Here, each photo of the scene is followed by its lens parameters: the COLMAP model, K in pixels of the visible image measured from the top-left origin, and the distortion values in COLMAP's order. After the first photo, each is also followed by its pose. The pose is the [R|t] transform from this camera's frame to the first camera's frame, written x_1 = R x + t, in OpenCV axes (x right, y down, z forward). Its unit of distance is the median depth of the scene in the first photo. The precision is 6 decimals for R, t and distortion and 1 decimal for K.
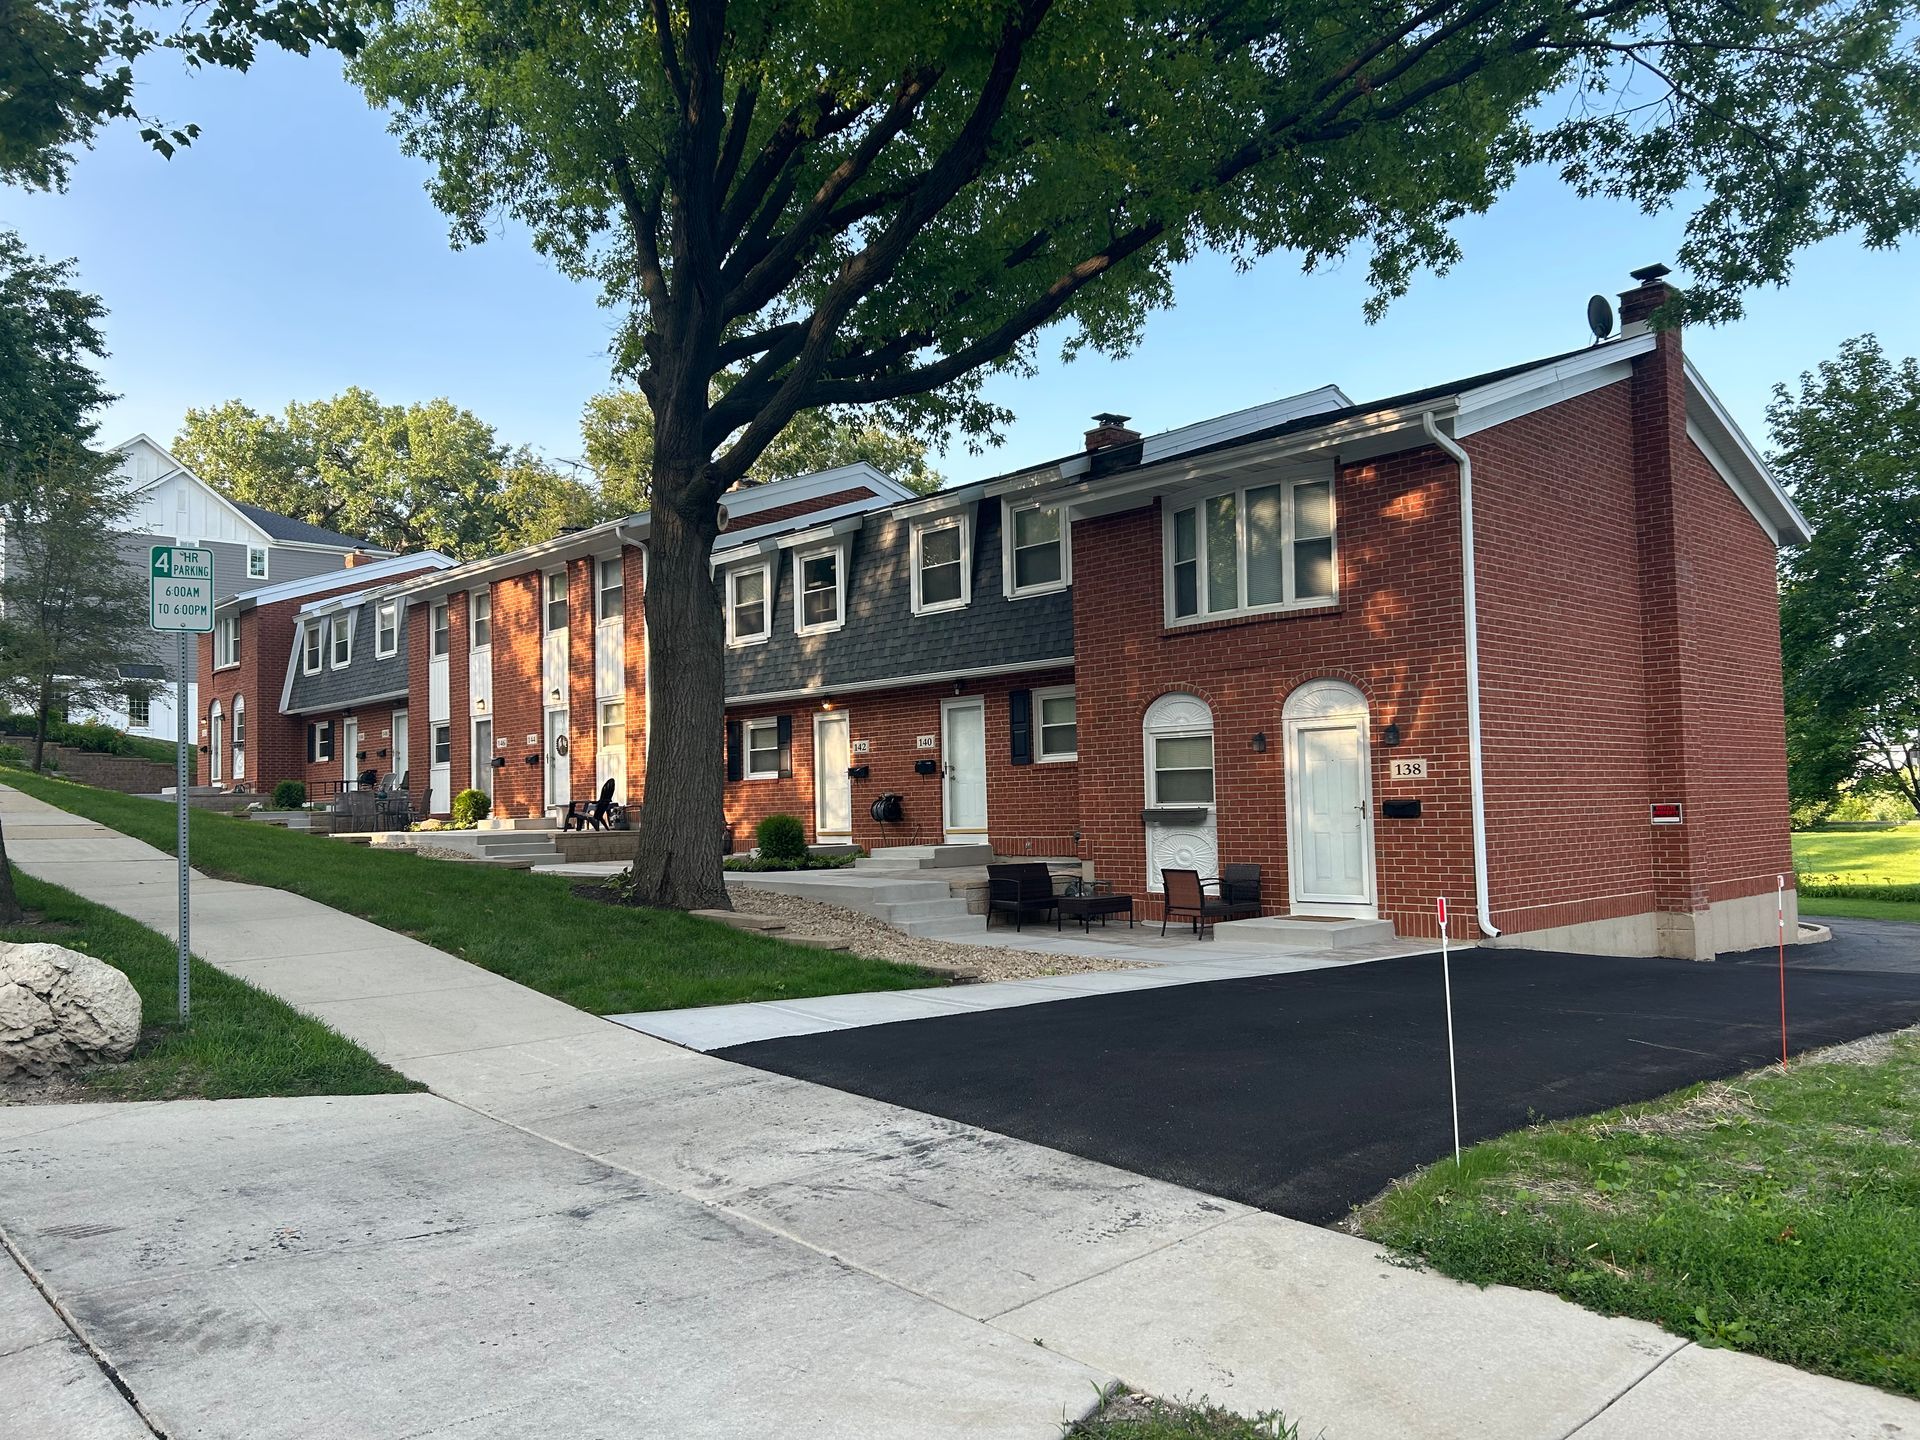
lens RADIAL K [[1453.3, 0, 960.1], [0, 1453.3, 724.5], [0, 0, 1]] dist [0.041738, -0.000708]
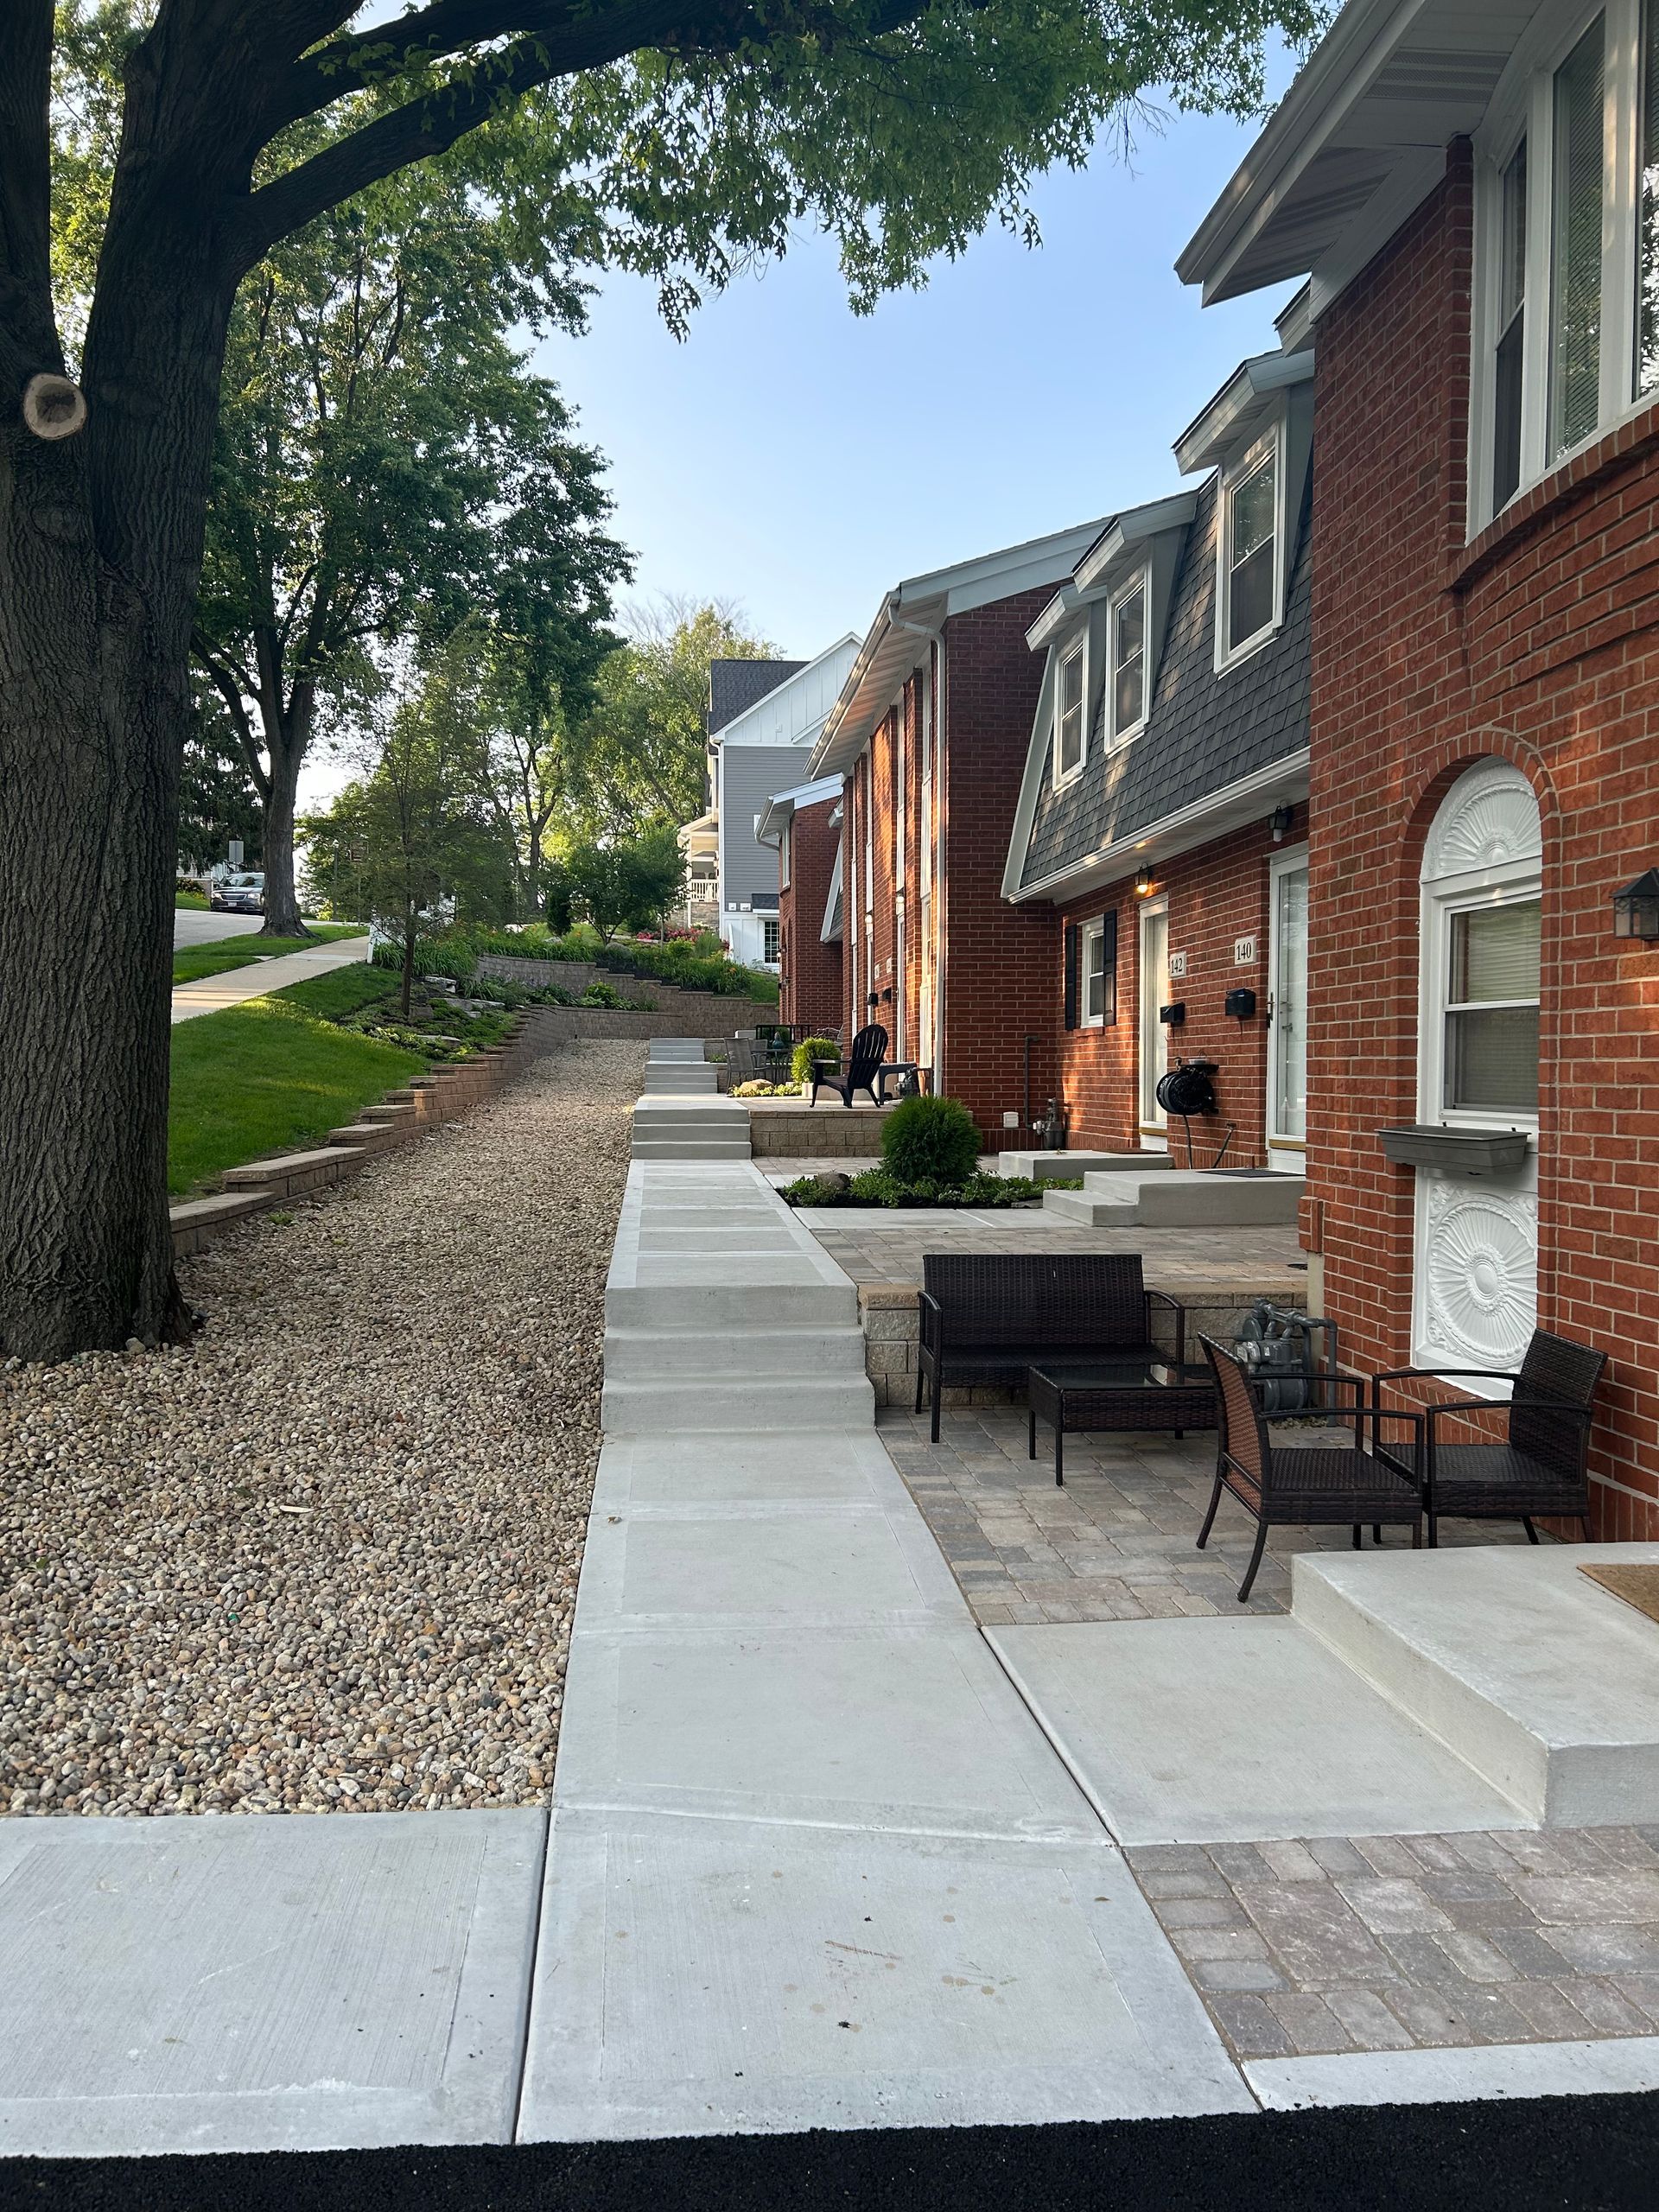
lens RADIAL K [[1674.3, 0, 827.1], [0, 1674.3, 1107.6], [0, 0, 1]] dist [0.041738, -0.000708]
pose [[0.775215, 0.035186, -0.630716, 0.213955], [0.020552, 0.996514, 0.080853, 0.015802], [0.631363, -0.075641, 0.771790, 0.488065]]
